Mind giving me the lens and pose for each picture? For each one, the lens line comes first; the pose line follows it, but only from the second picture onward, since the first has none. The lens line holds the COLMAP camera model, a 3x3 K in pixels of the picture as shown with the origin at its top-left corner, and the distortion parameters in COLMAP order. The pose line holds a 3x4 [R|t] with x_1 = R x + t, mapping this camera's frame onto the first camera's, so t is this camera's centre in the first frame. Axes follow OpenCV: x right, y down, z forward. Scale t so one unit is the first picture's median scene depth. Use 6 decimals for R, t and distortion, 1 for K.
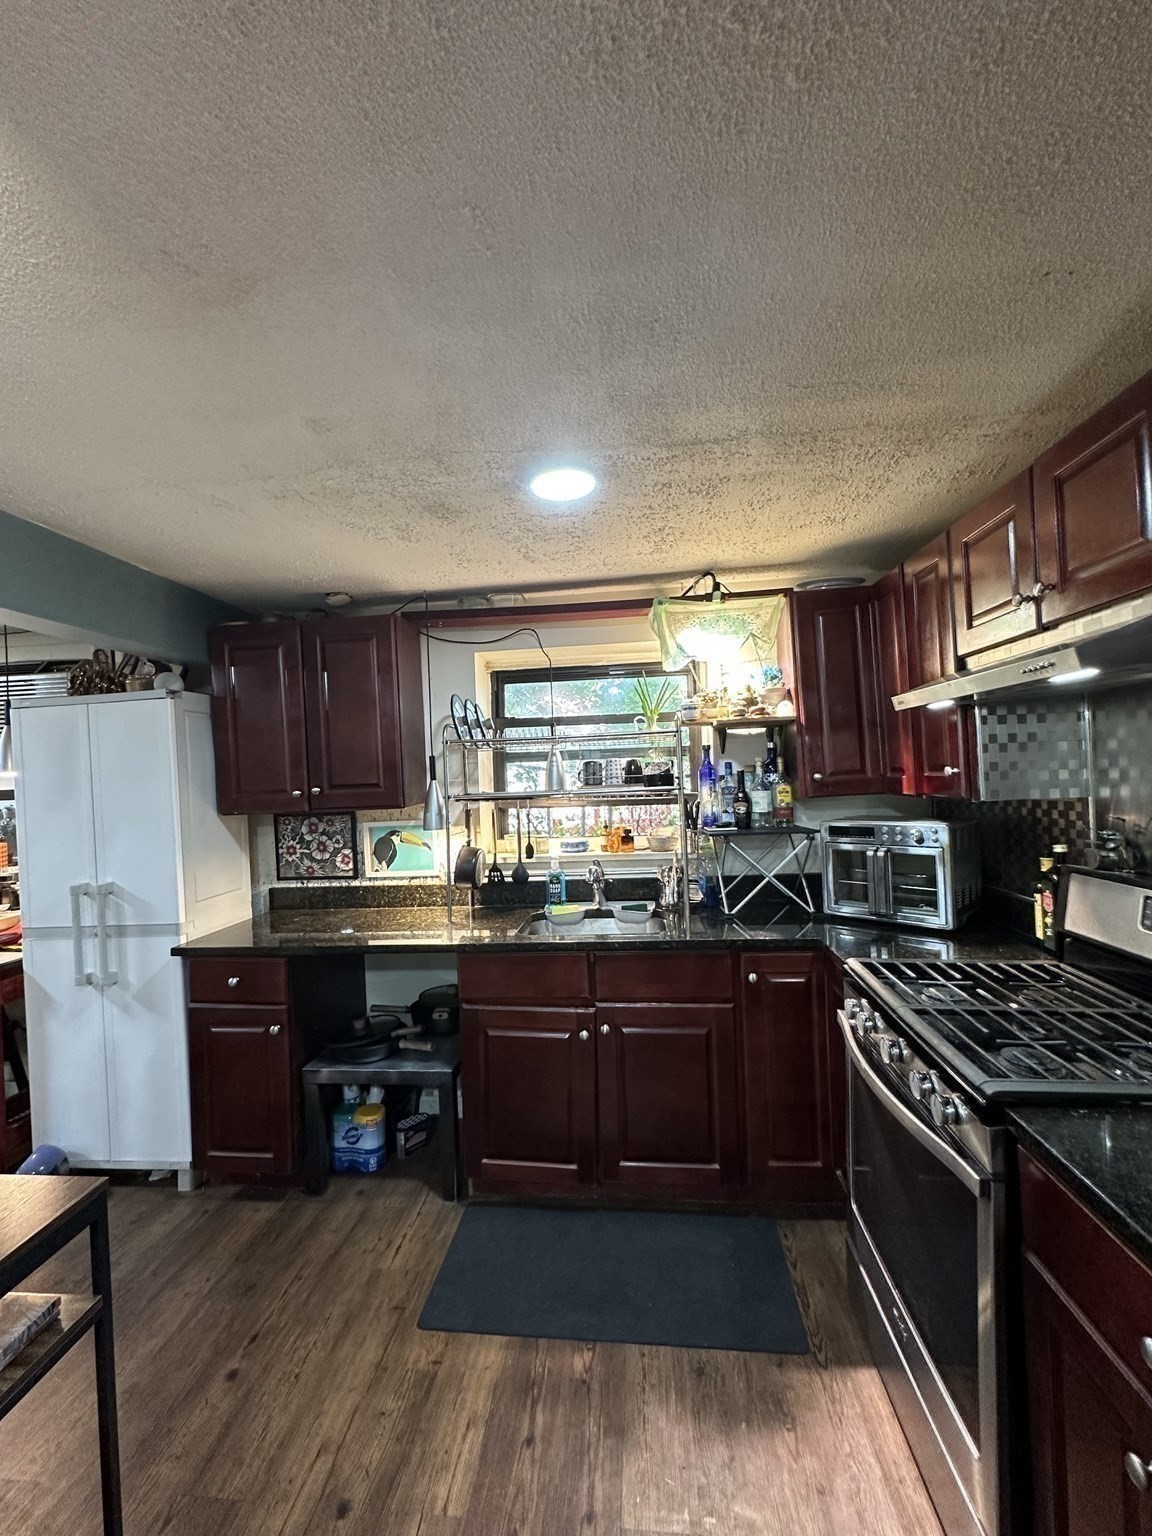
lens RADIAL K [[656.3, 0, 576.0], [0, 656.3, 768.0], [0, 0, 1]] dist [-0.008619, 0.002880]
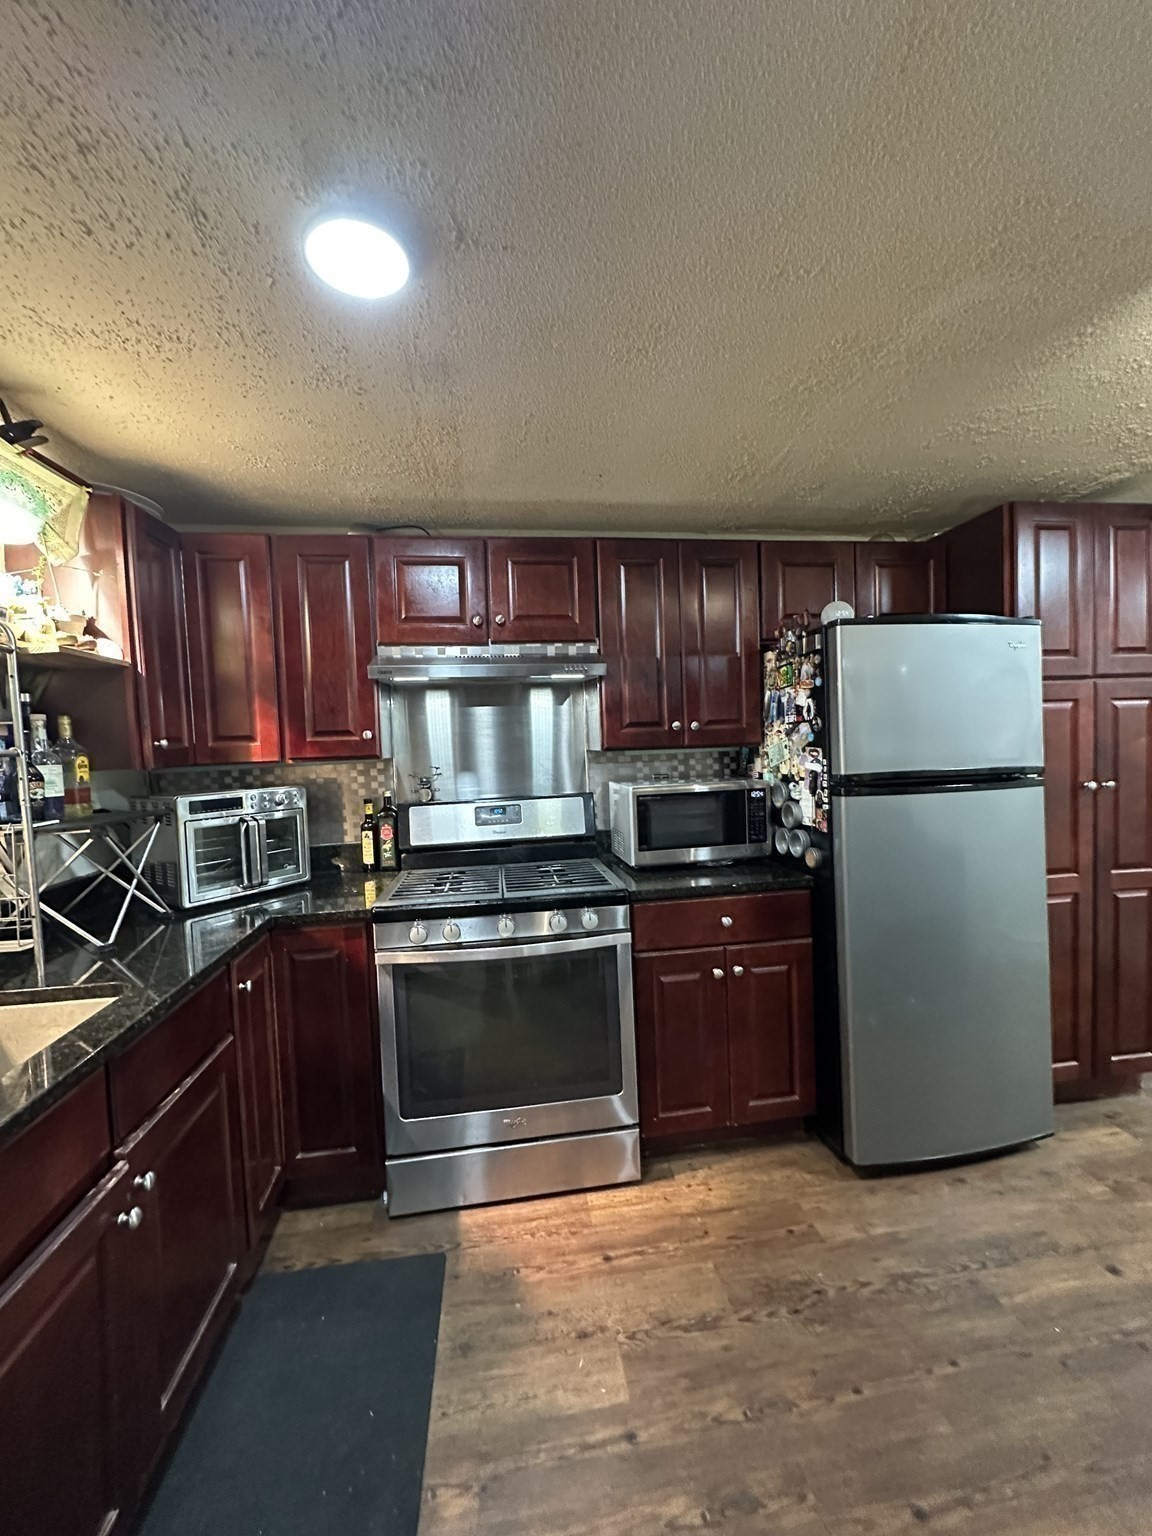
lens RADIAL K [[613.6, 0, 573.9], [0, 613.6, 766.6], [0, 0, 1]] dist [-0.006122, 0.001527]
pose [[-0.237651, 0.015557, 0.971226, -0.535589], [0.030630, 0.999495, -0.008515, 0.071002], [-0.970868, 0.027725, -0.238007, 0.768960]]
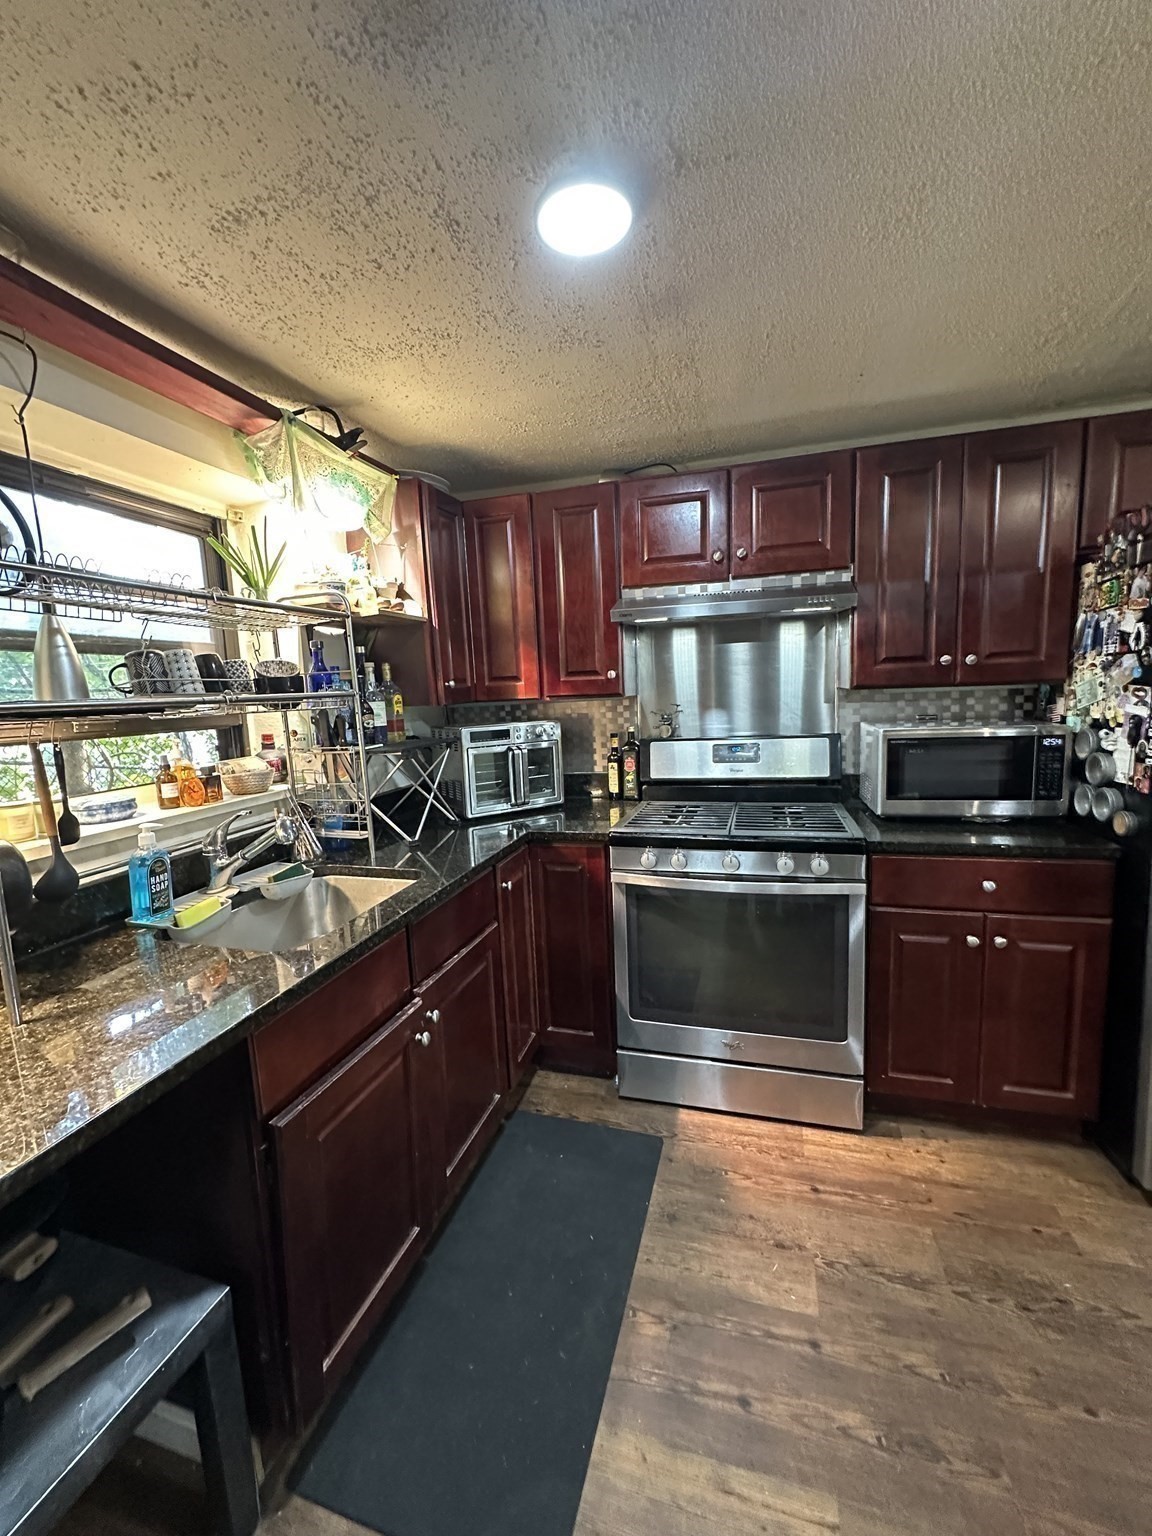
lens RADIAL K [[613.6, 0, 573.9], [0, 613.6, 766.6], [0, 0, 1]] dist [-0.006122, 0.001527]
pose [[0.184917, -0.091773, 0.978460, -0.568710], [0.017480, 0.995780, 0.090094, 0.063652], [-0.982599, 0.000444, 0.185741, 0.721813]]
